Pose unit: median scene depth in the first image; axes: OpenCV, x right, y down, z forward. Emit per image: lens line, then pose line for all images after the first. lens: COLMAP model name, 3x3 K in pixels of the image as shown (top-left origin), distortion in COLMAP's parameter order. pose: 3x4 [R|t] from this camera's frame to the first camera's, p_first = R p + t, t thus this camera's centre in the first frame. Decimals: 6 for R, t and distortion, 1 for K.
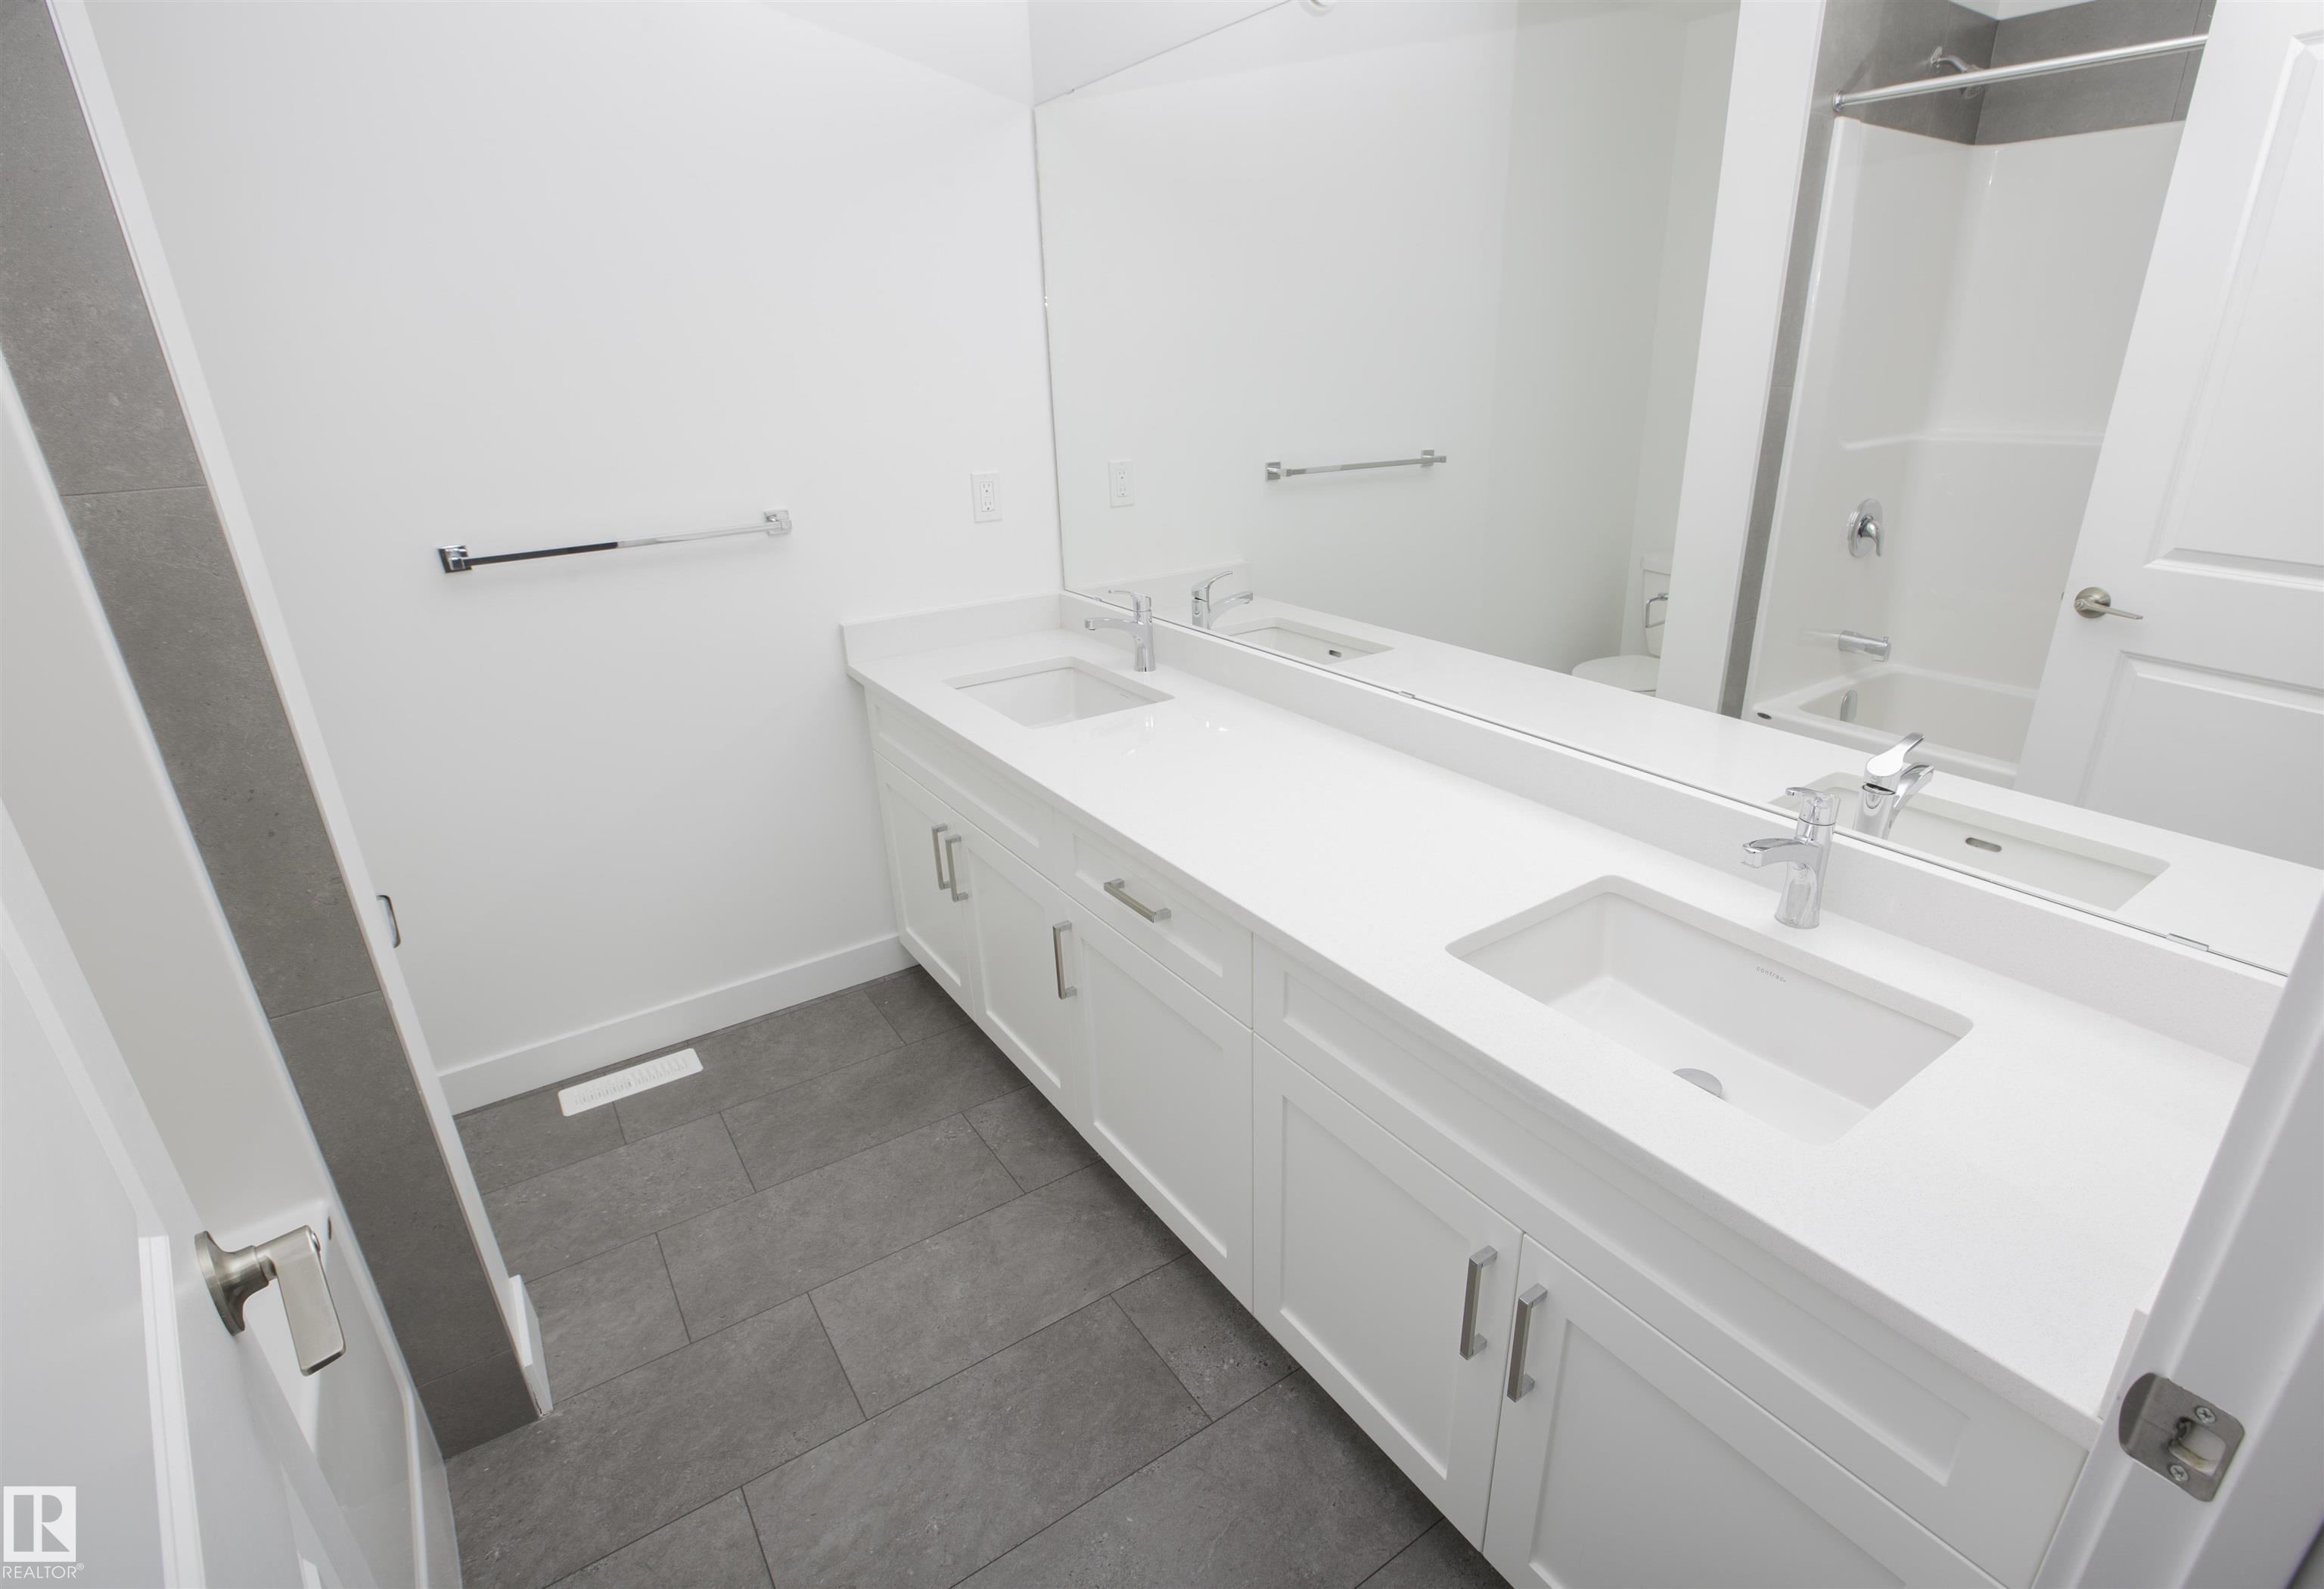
lens RADIAL K [[1095.9, 0, 1174.9], [0, 1095.9, 795.0], [0, 0, 1]] dist [-0.055089, 0.018967]
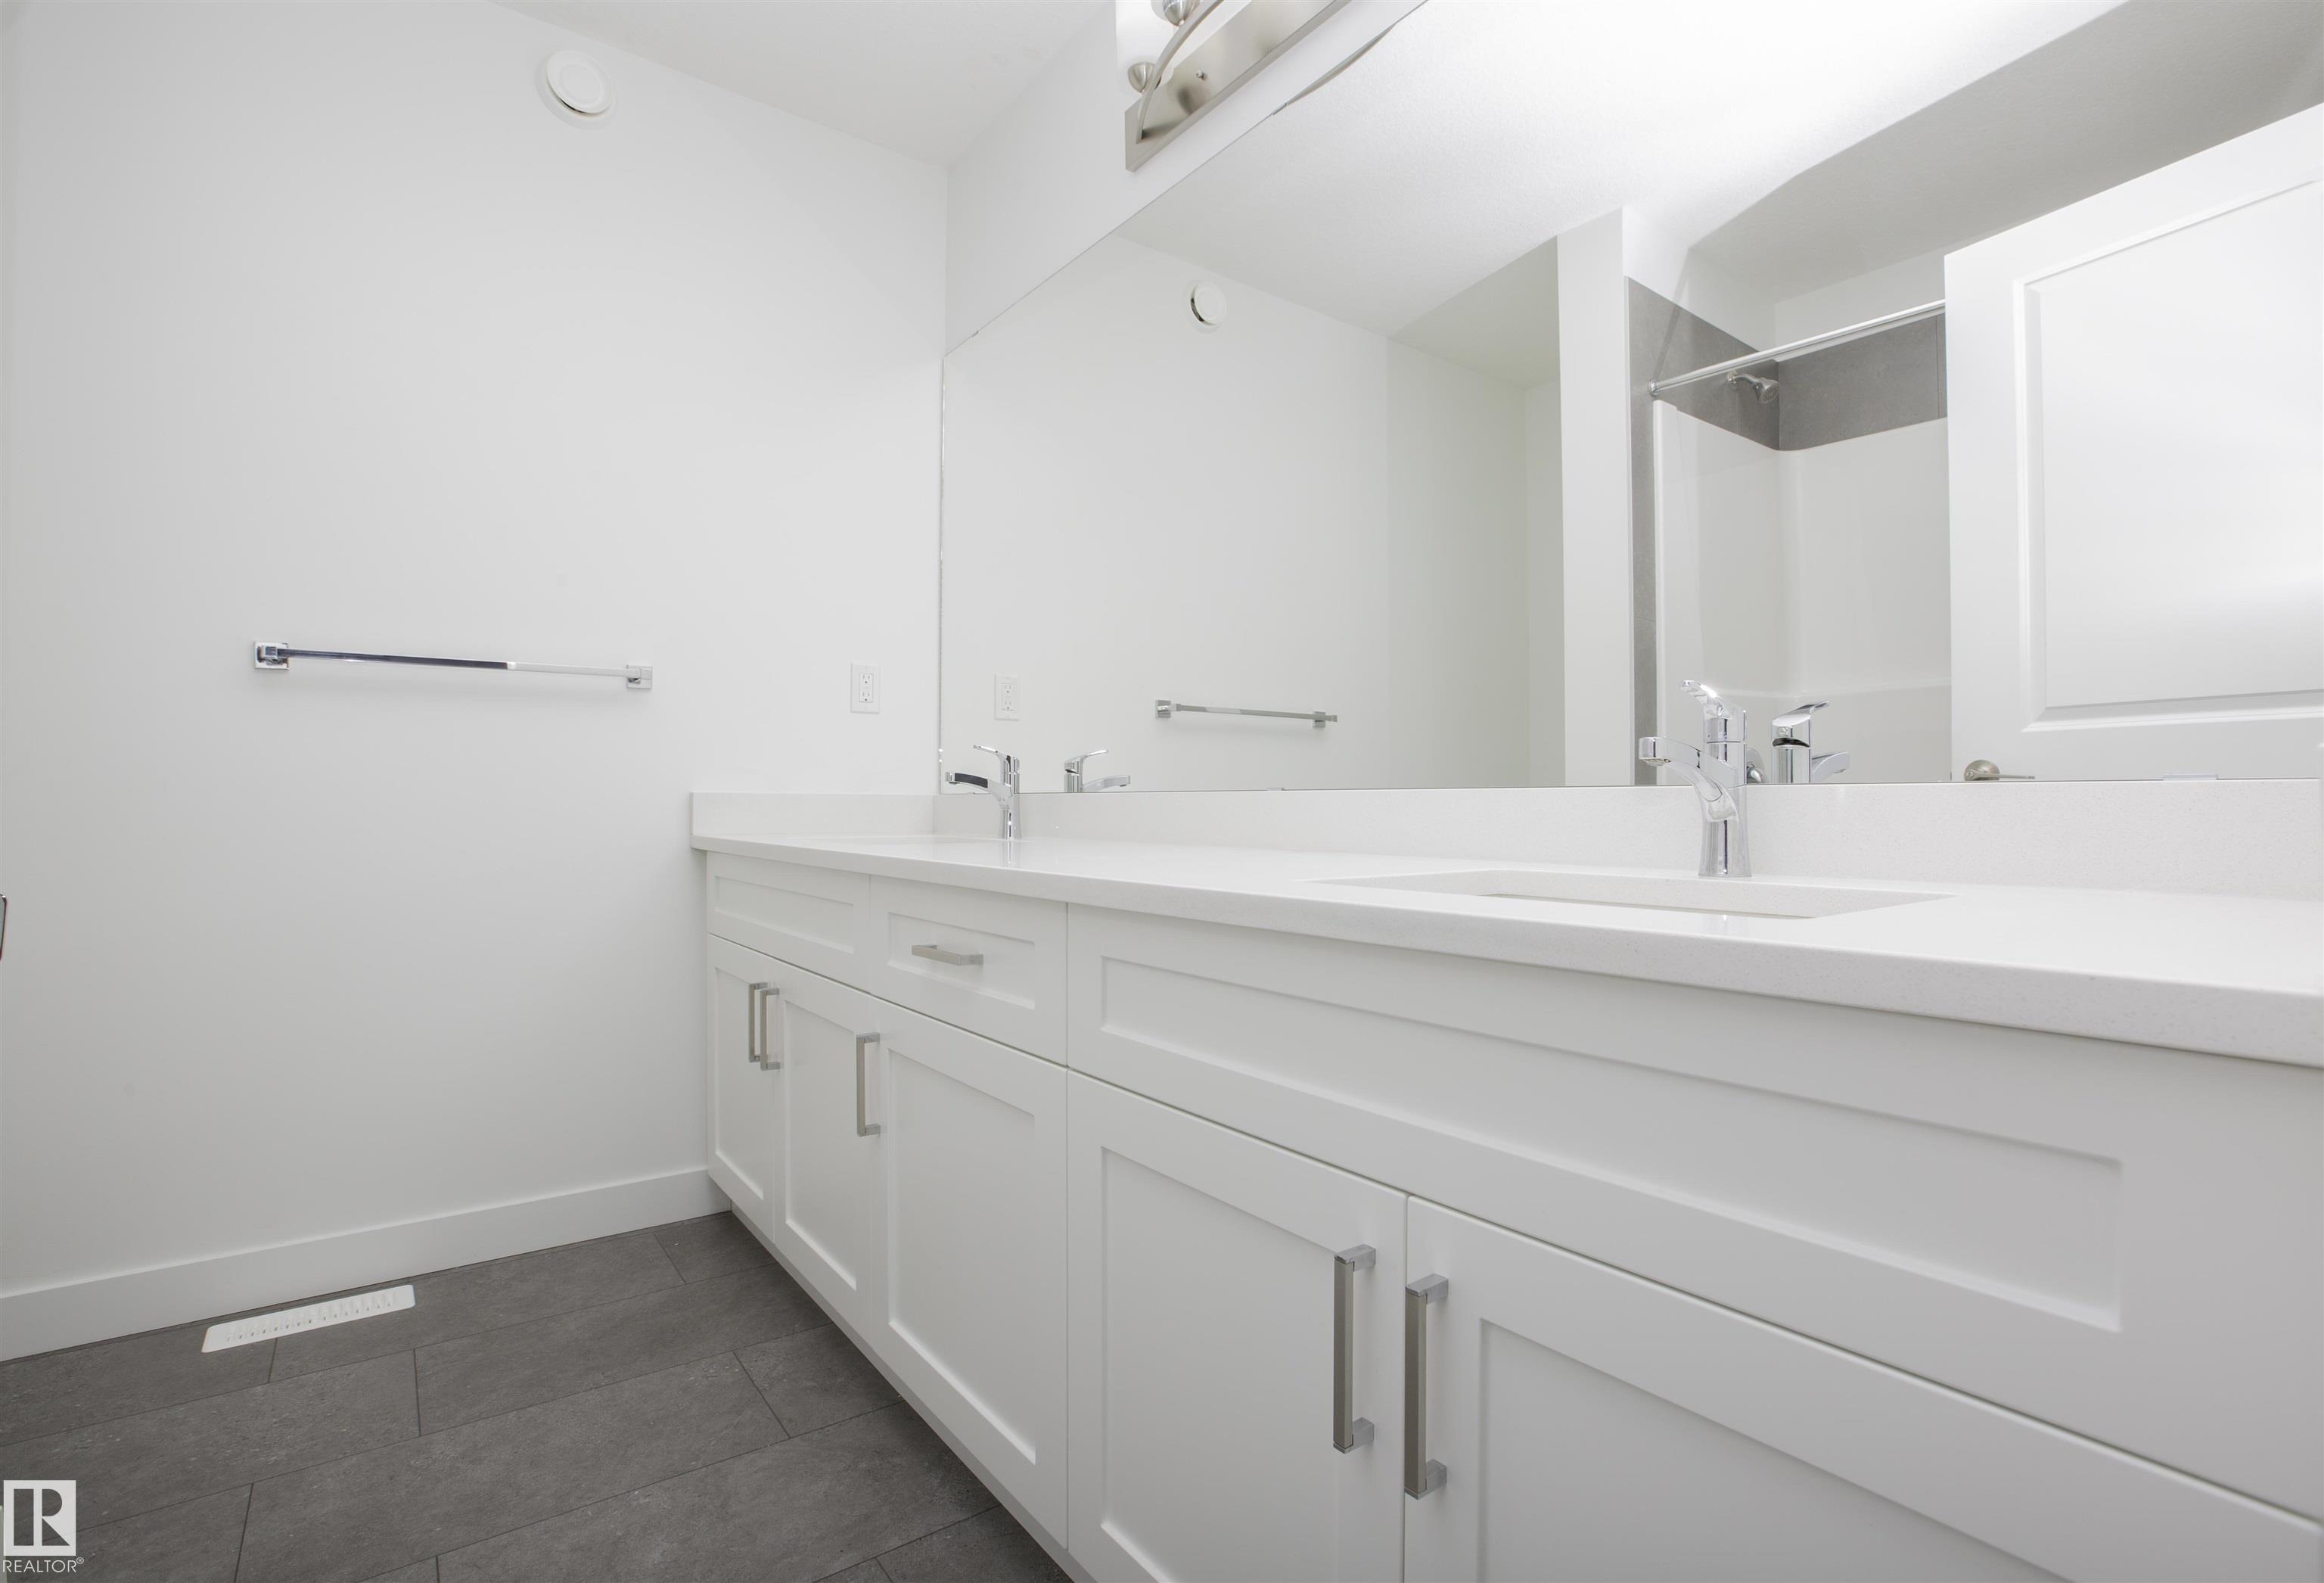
lens RADIAL K [[1076.4, 0, 1159.1], [0, 1076.4, 797.7], [0, 0, 1]] dist [-0.033610, 0.007430]
pose [[0.998683, 0.029181, 0.042204, 0.066798], [-0.011323, 0.927589, -0.373431, 0.217774], [-0.050045, 0.372461, 0.926697, 0.147727]]
